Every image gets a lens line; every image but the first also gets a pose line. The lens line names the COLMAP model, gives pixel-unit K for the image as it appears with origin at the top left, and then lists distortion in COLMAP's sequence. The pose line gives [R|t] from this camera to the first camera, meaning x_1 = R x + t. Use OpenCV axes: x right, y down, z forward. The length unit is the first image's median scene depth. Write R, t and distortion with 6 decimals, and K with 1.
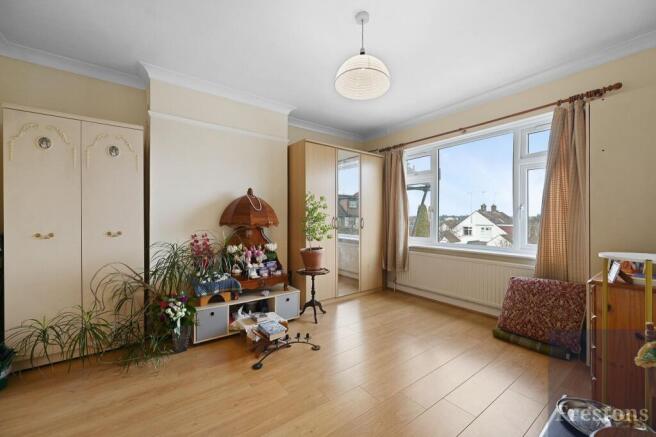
lens RADIAL K [[260.9, 0, 324.7], [0, 260.9, 221.5], [0, 0, 1]] dist [-0.000409, -0.000064]
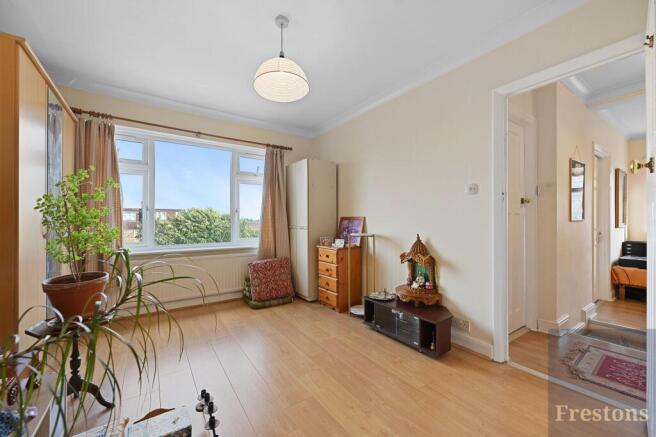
lens RADIAL K [[260.9, 0, 324.7], [0, 260.9, 221.5], [0, 0, 1]] dist [-0.000409, -0.000064]
pose [[0.030774, 0.002841, 0.999522, -0.612266], [0.009795, 0.999947, -0.003143, 0.009279], [-0.999478, 0.009887, 0.030744, 0.576326]]
